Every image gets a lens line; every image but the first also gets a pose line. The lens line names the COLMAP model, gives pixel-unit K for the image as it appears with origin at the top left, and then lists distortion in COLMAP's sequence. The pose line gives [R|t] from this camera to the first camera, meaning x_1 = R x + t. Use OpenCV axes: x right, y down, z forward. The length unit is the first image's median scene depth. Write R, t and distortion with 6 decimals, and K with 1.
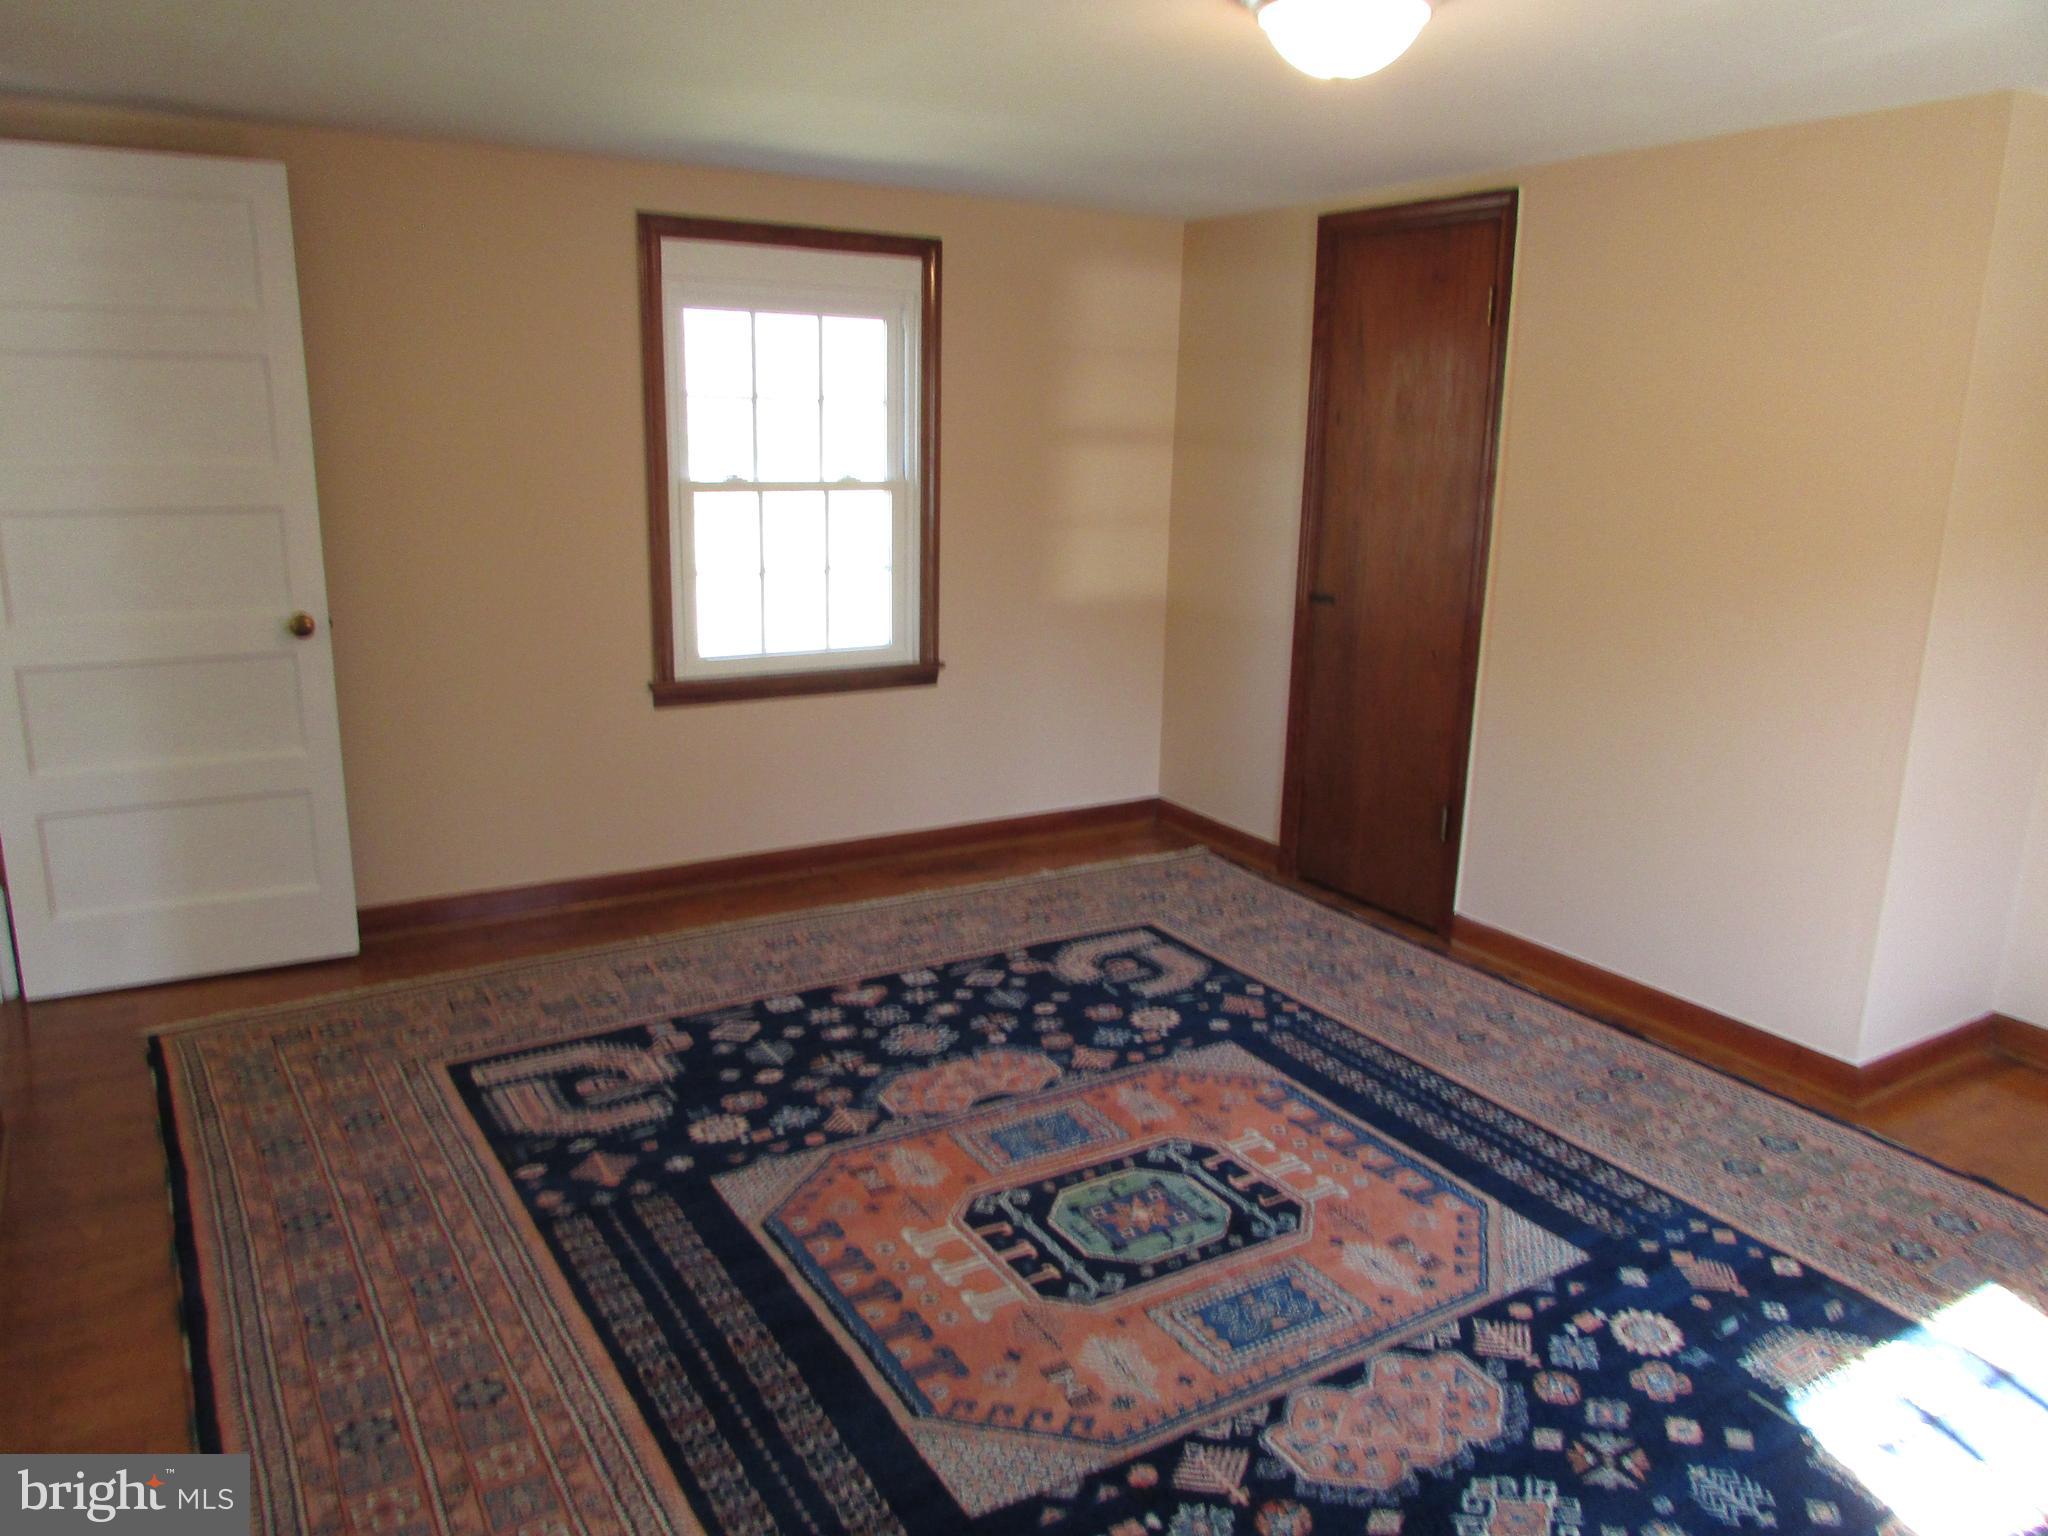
lens RADIAL K [[1446.7, 0, 1018.6], [0, 1446.7, 759.3], [0, 0, 1]] dist [-0.045488, 0.033921]
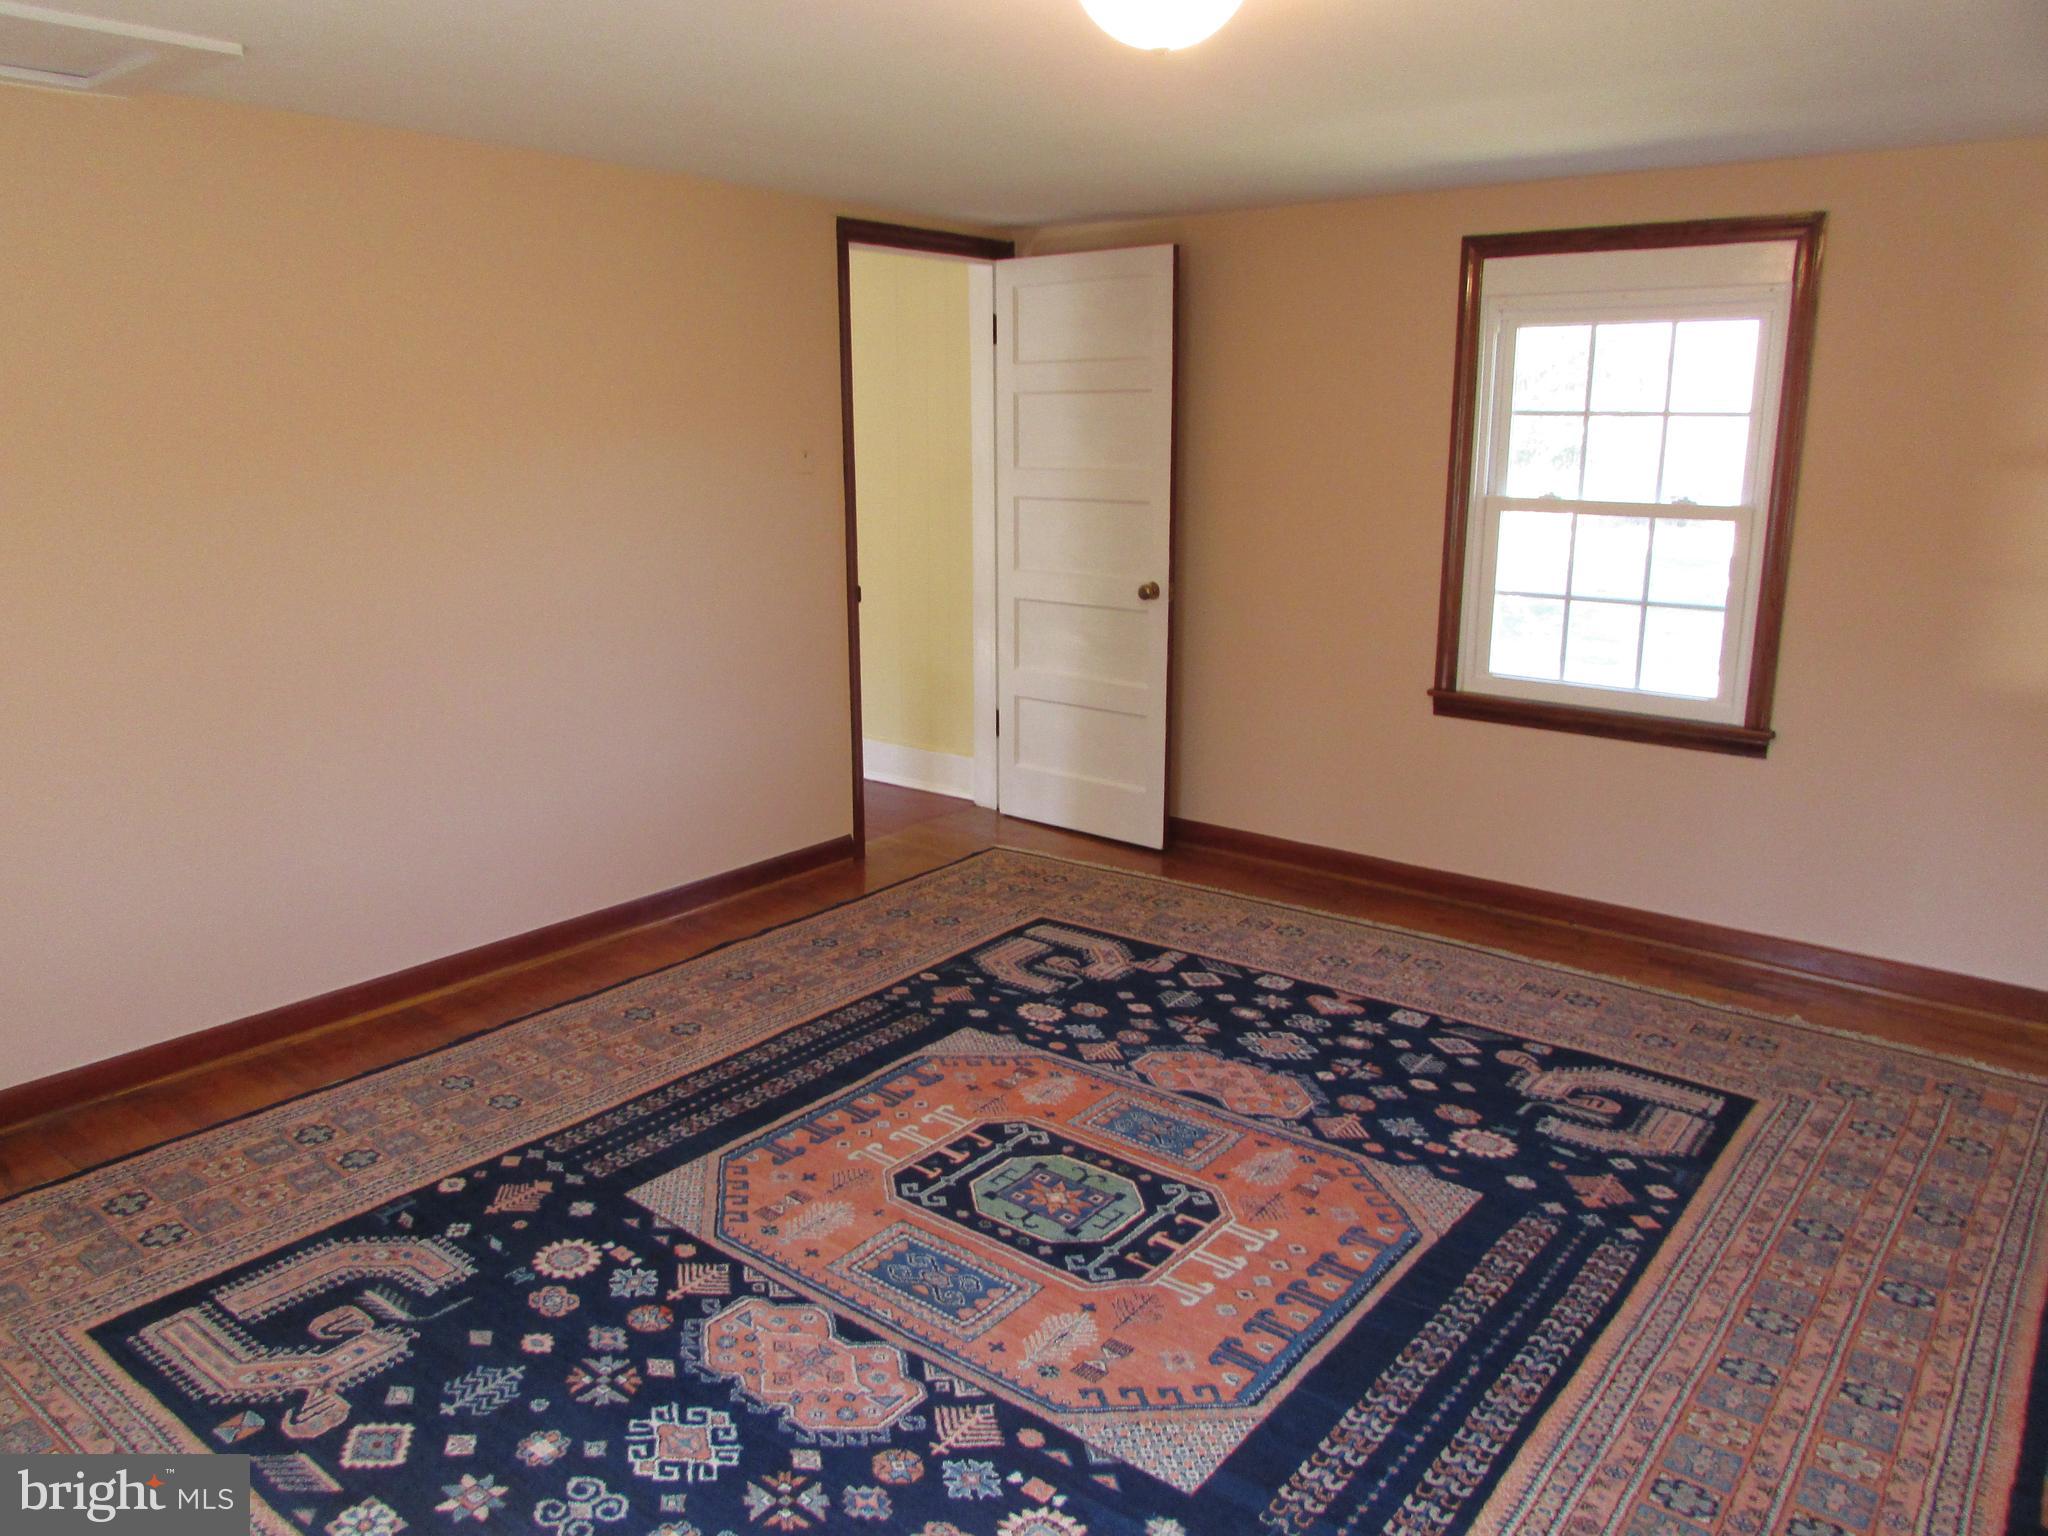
lens RADIAL K [[1446.7, 0, 1018.6], [0, 1446.7, 759.3], [0, 0, 1]] dist [-0.045488, 0.033921]
pose [[0.353392, 0.193522, -0.915240, 0.812174], [-0.213957, 0.969156, 0.122309, -0.090612], [0.910679, 0.152599, 0.383897, 0.454713]]
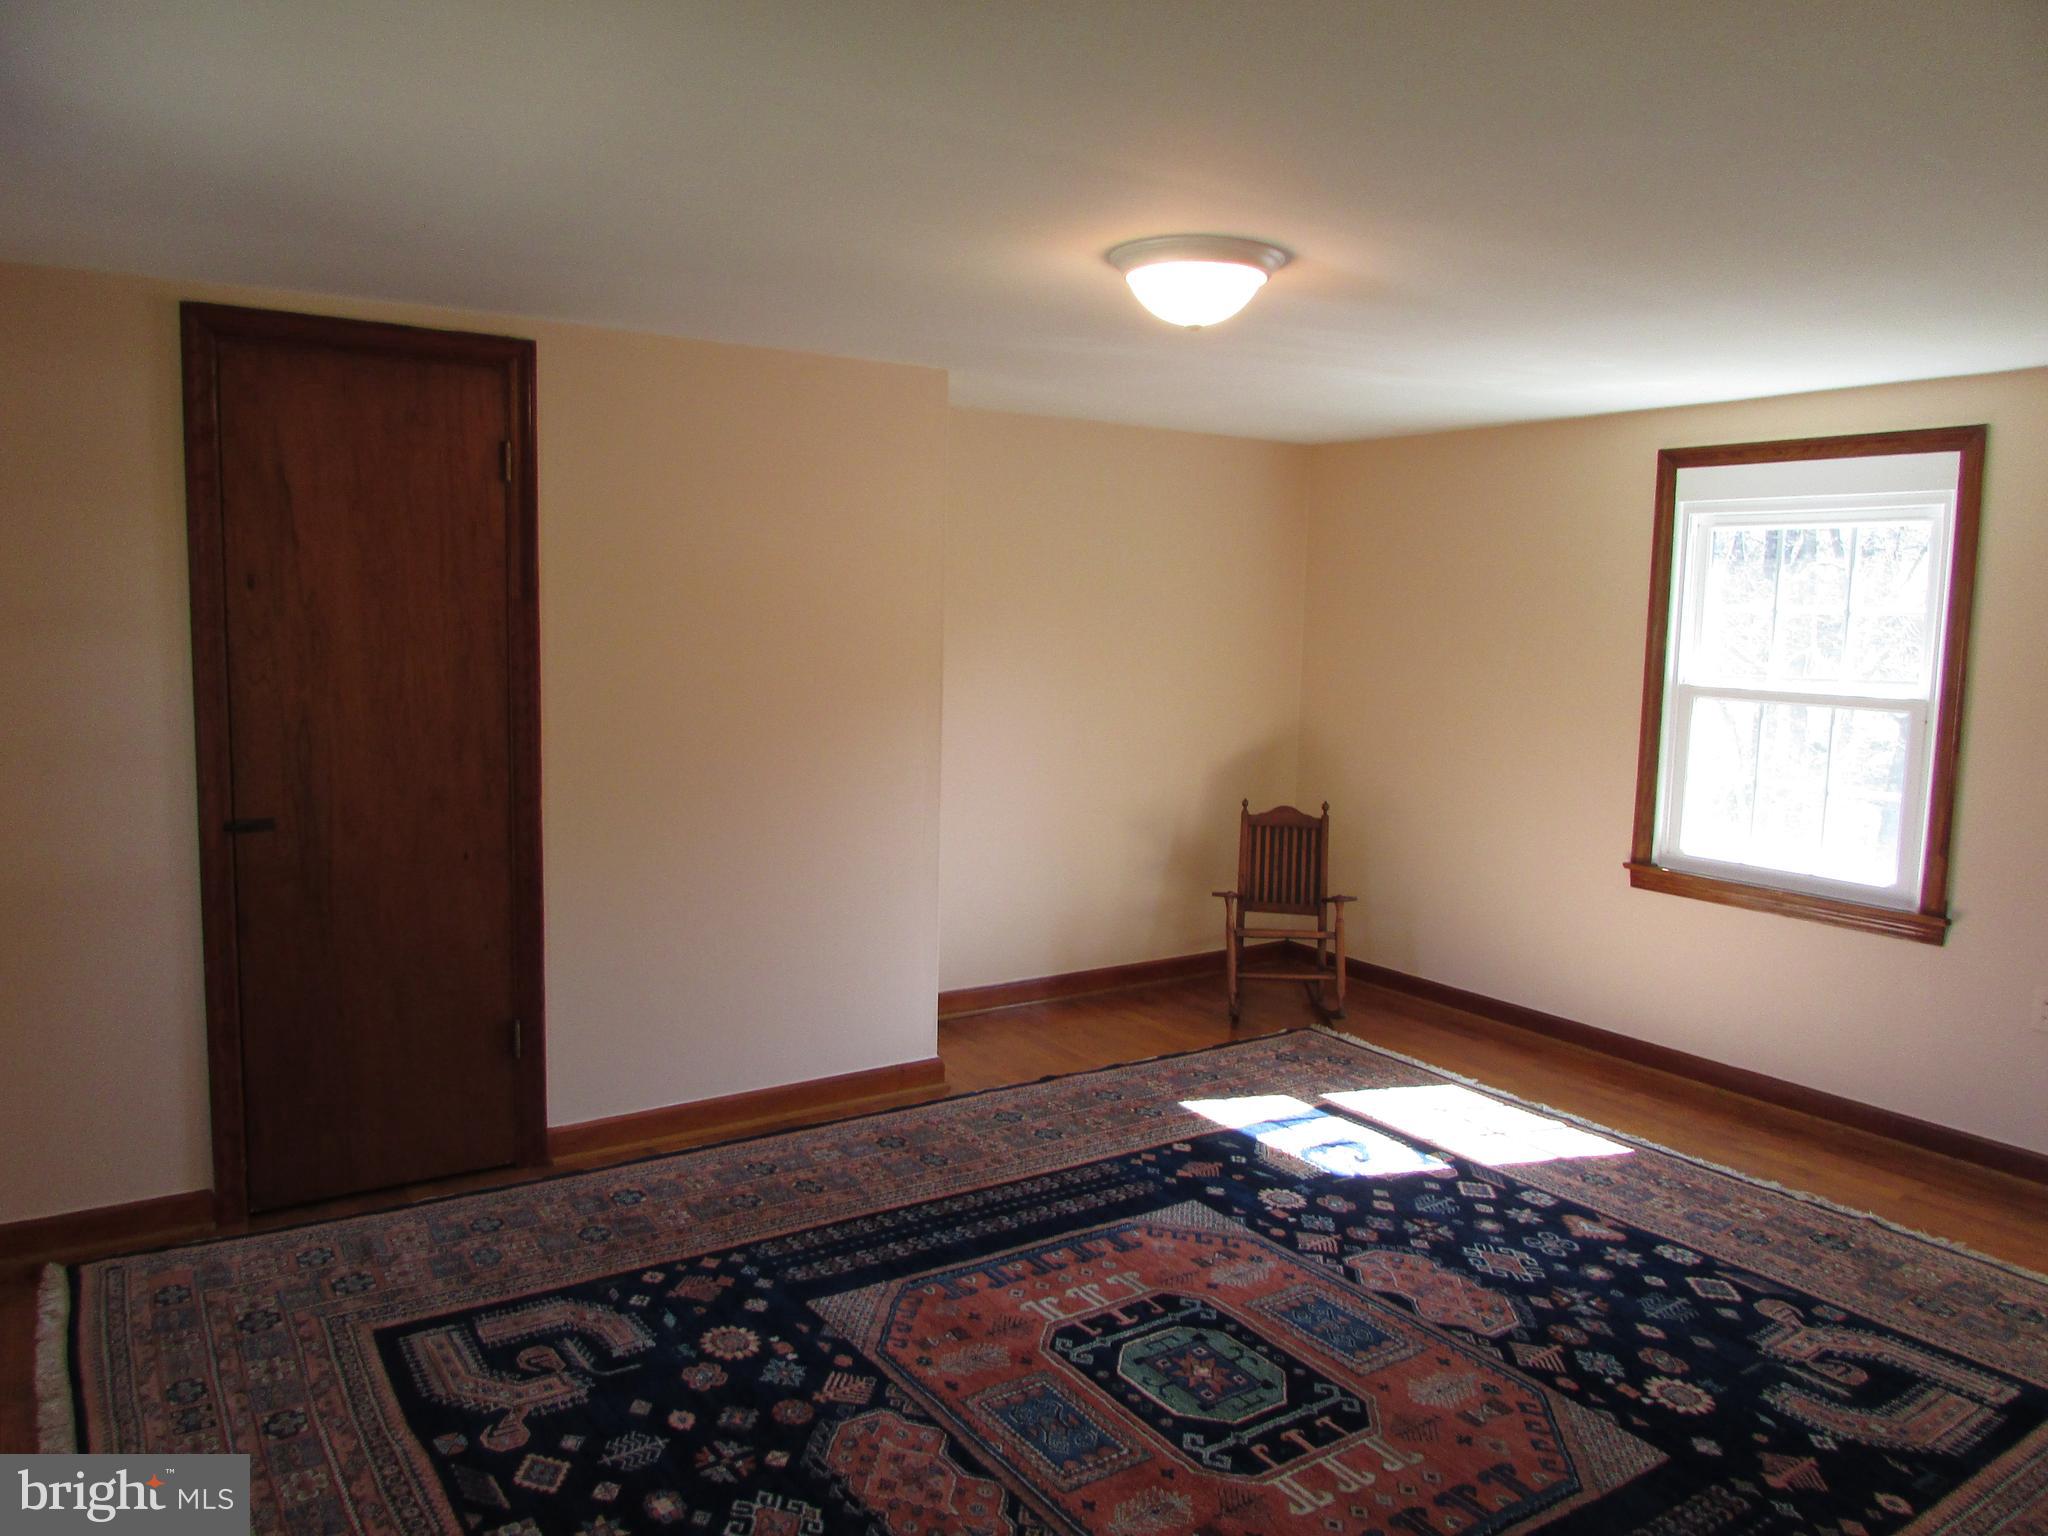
lens RADIAL K [[1446.7, 0, 1018.6], [0, 1446.7, 759.3], [0, 0, 1]] dist [-0.045488, 0.033921]
pose [[-0.052988, -0.131632, 0.989881, -0.733278], [0.202749, 0.969209, 0.139736, -0.234520], [-0.977796, 0.208102, -0.024668, 0.904188]]
